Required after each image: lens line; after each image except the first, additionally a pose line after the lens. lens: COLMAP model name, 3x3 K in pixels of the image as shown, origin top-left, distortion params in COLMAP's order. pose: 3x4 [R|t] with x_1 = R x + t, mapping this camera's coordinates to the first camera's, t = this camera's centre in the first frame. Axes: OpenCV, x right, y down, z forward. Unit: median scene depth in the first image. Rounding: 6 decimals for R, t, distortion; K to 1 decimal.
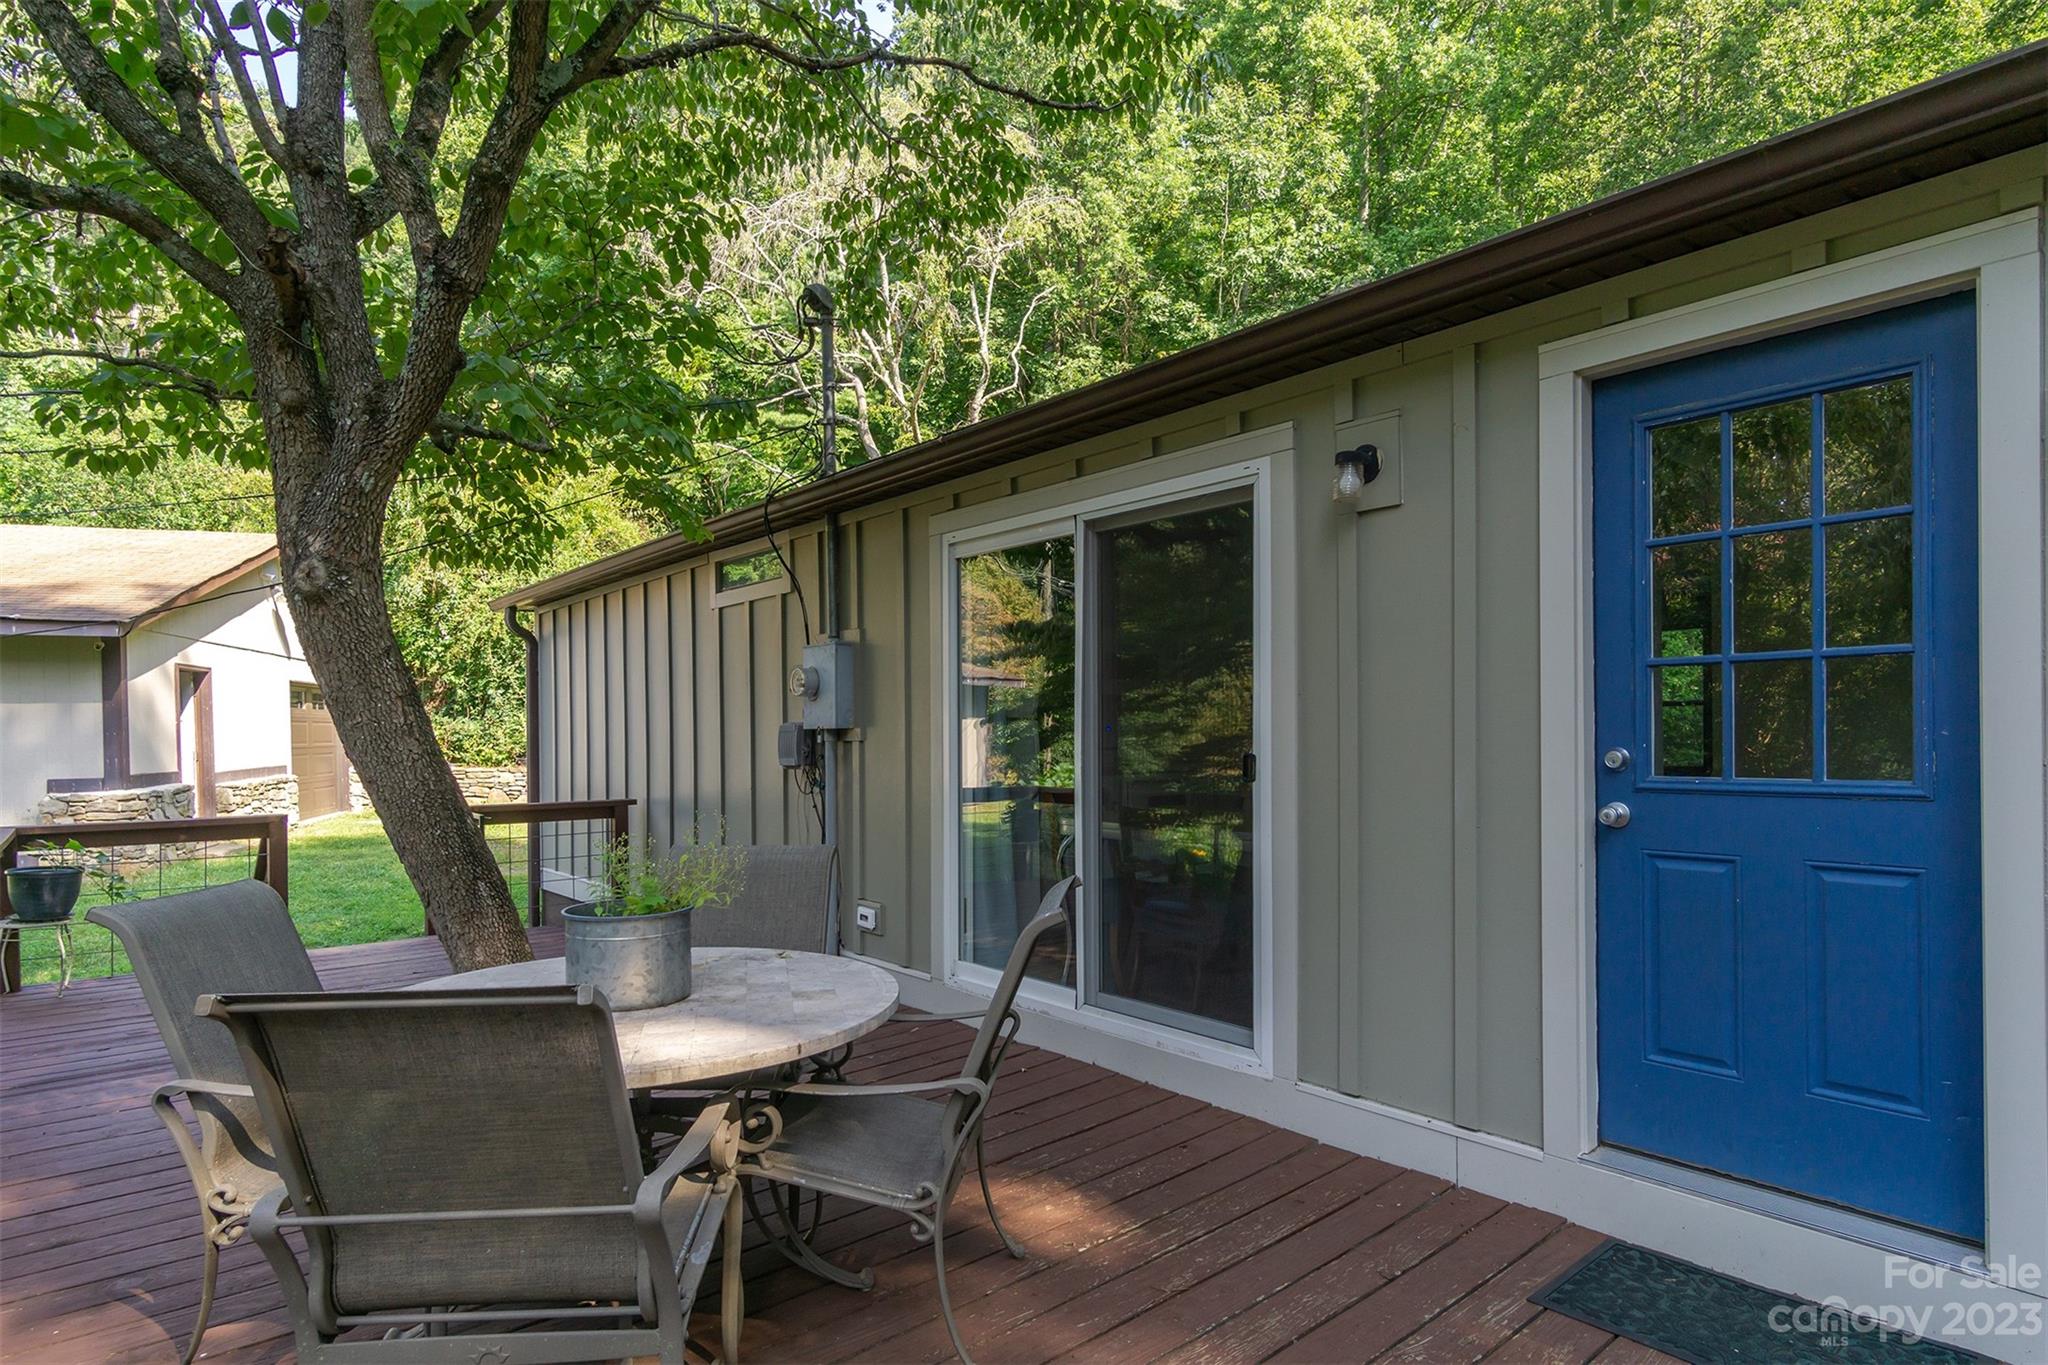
lens RADIAL K [[1082.1, 0, 1024.0], [0, 1082.1, 682.5], [0, 0, 1]] dist [0.005270, 0.000548]
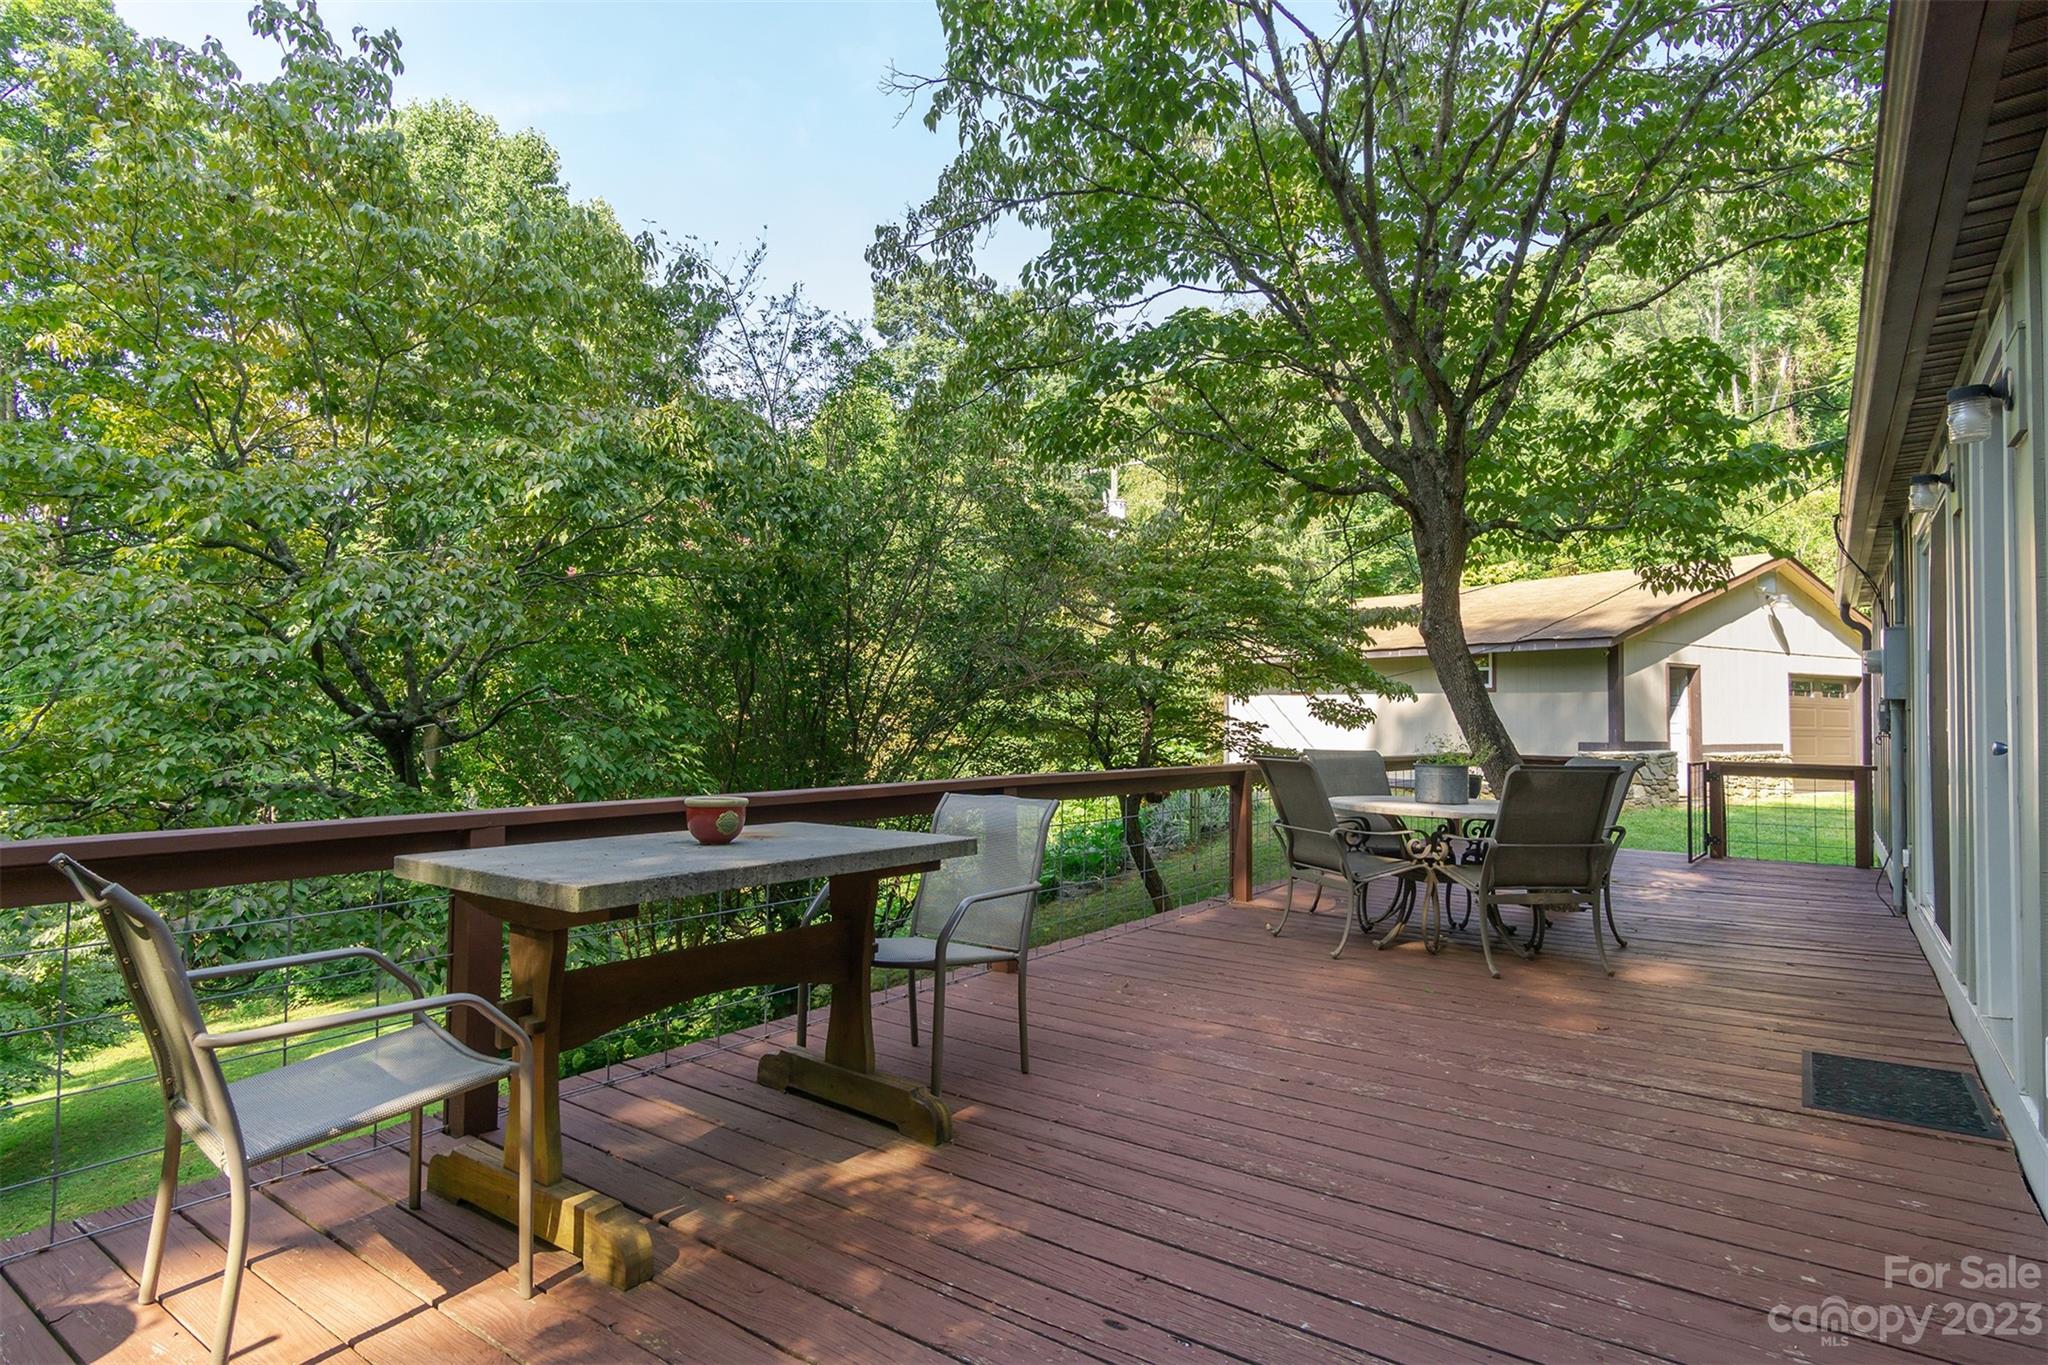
lens RADIAL K [[1082.1, 0, 1024.0], [0, 1082.1, 682.5], [0, 0, 1]] dist [0.005270, 0.000548]
pose [[0.223044, -0.014505, -0.974700, 0.399430], [0.022184, 0.999706, -0.009801, 0.002769], [0.974556, -0.019436, 0.223300, -0.100019]]
